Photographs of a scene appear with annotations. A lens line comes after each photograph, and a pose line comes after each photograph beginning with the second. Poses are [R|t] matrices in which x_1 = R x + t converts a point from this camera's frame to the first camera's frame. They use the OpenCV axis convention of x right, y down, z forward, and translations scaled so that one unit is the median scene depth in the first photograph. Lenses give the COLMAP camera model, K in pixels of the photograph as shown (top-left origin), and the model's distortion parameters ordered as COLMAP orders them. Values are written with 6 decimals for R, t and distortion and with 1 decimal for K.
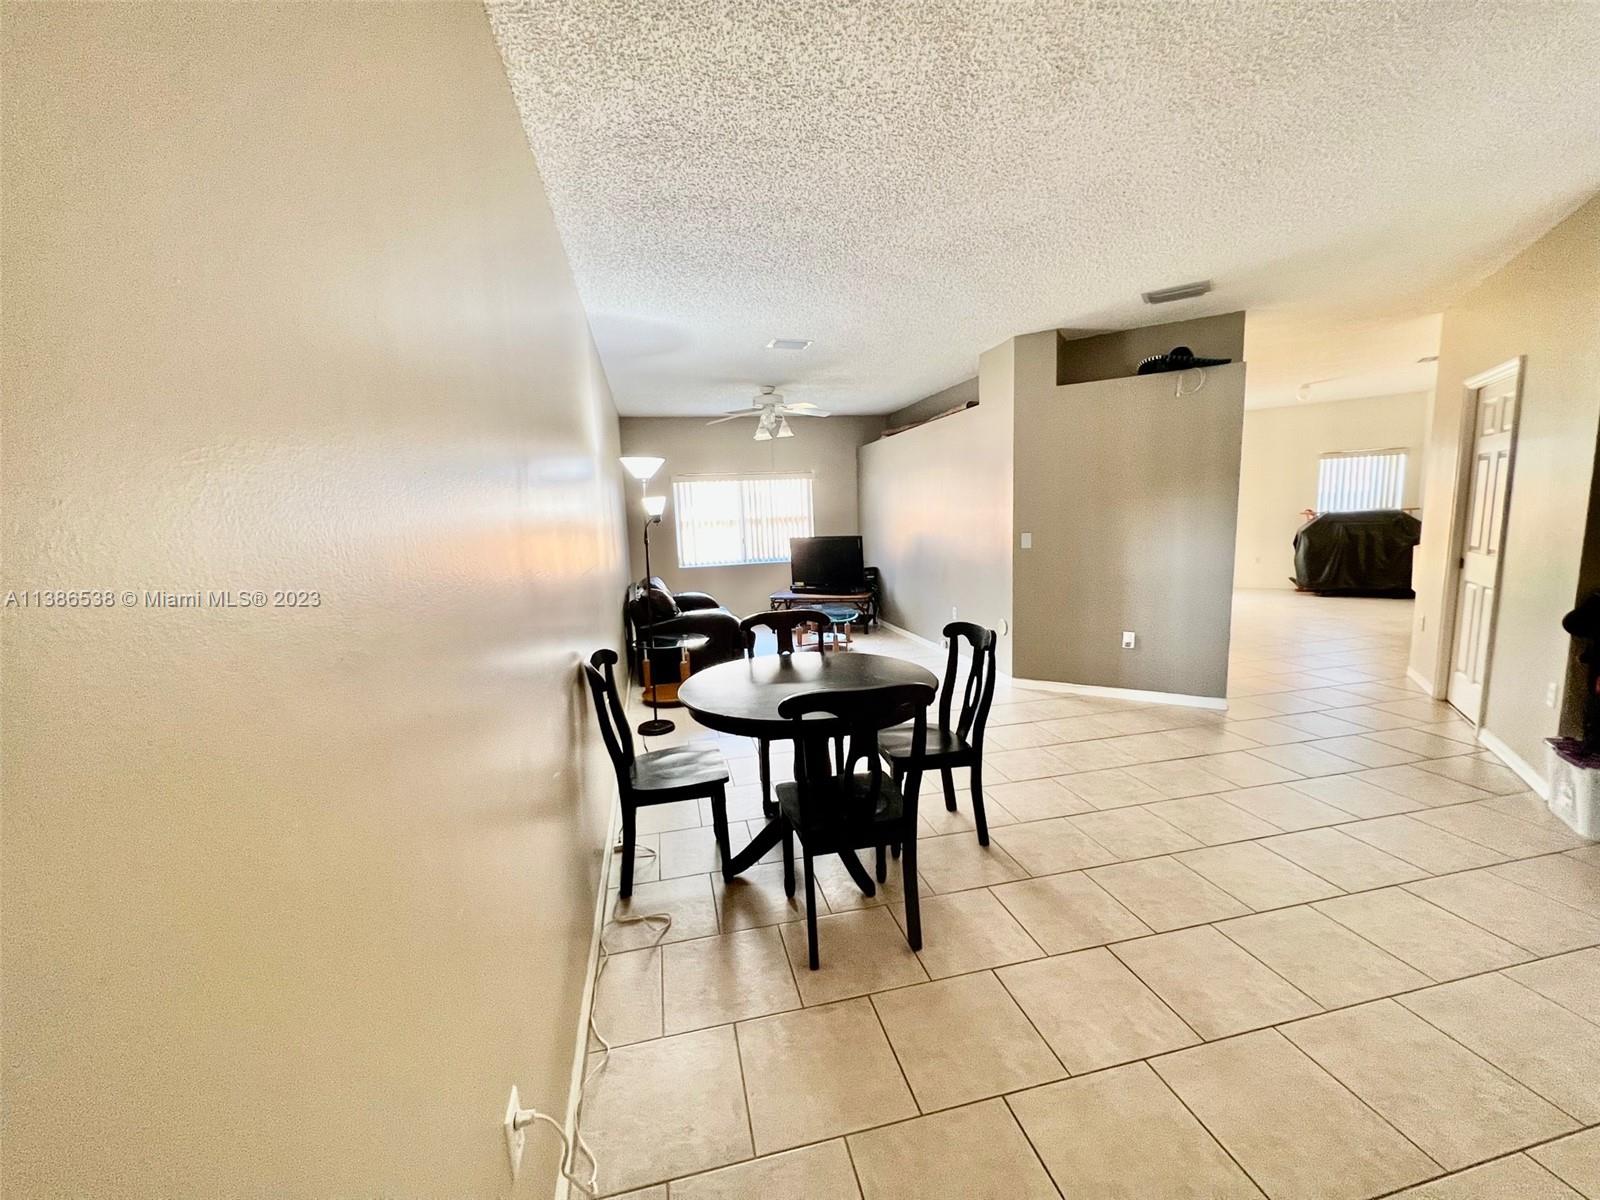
lens RADIAL K [[645.3, 0, 800.0], [0, 645.3, 599.9], [0, 0, 1]] dist [-0.001286, 0.000549]
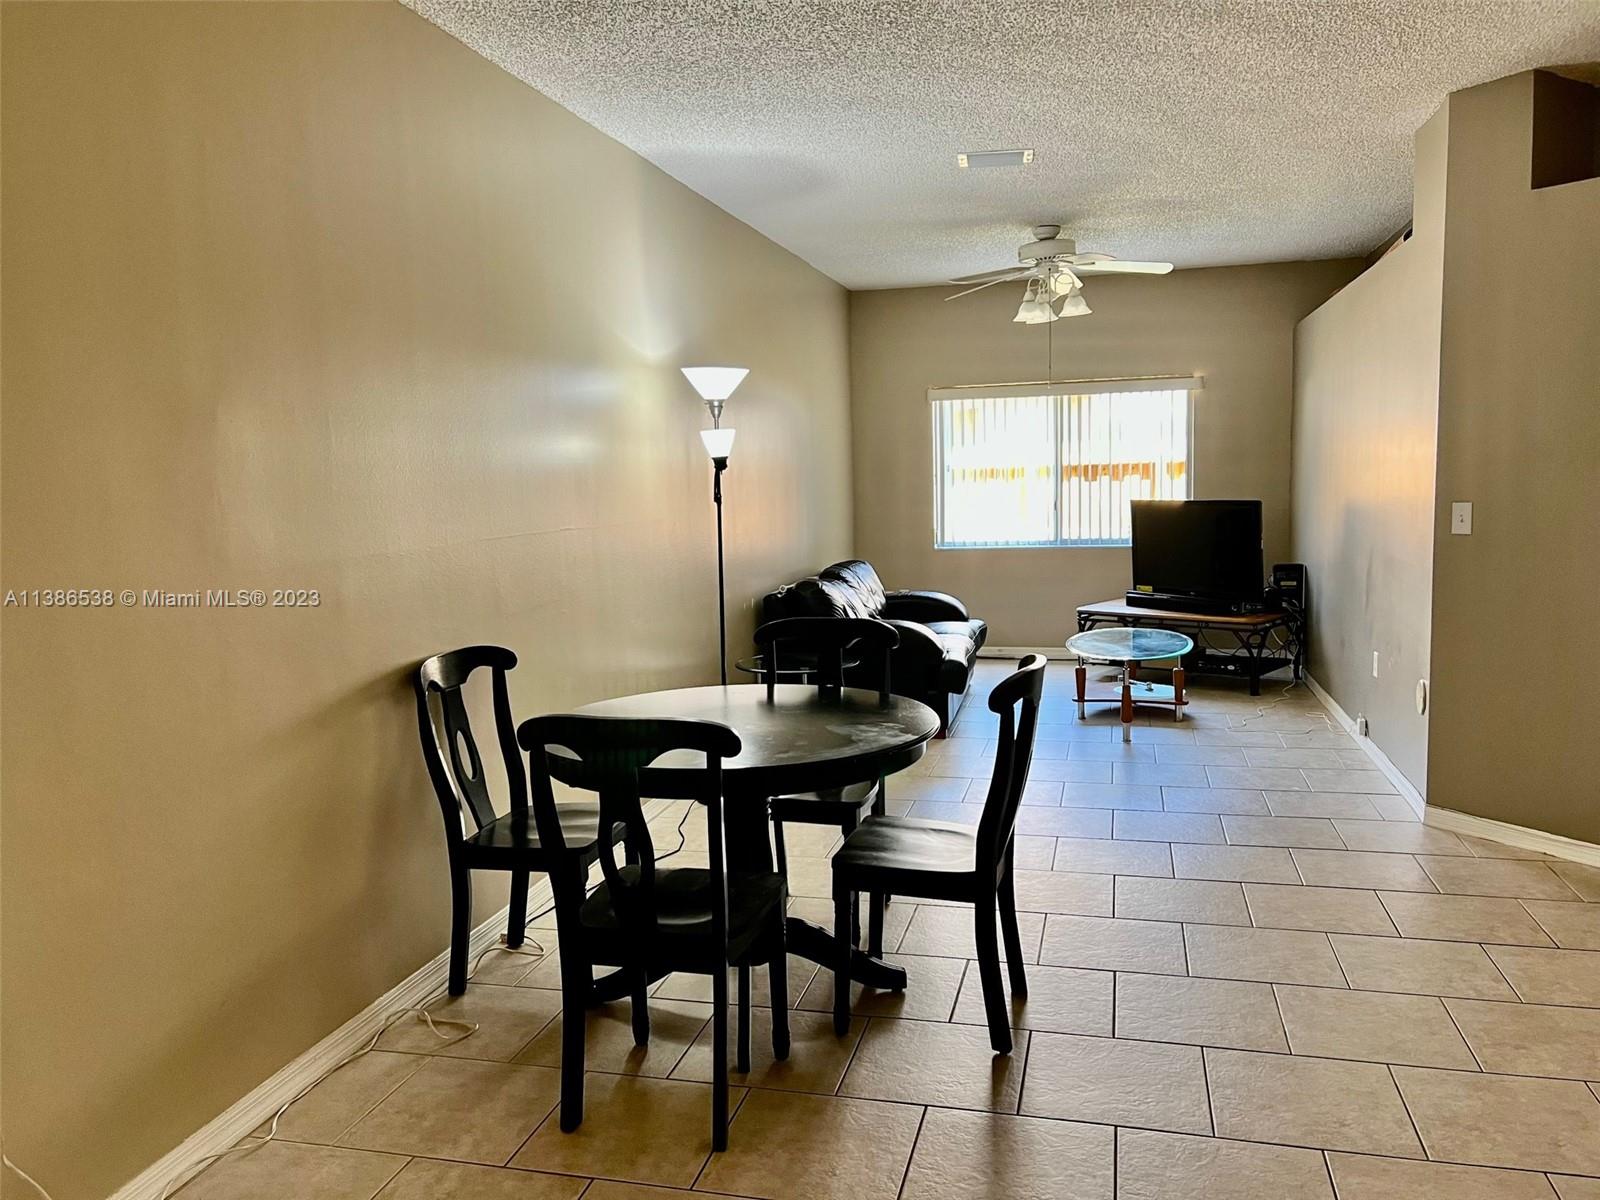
lens RADIAL K [[1204.9, 0, 802.2], [0, 1204.9, 600.9], [0, 0, 1]] dist [0.001403, -0.005144]
pose [[0.888843, 0.065919, -0.453445, 0.250026], [-0.070430, 0.997492, 0.006952, -0.002397], [0.452766, 0.025757, 0.891257, -0.007237]]
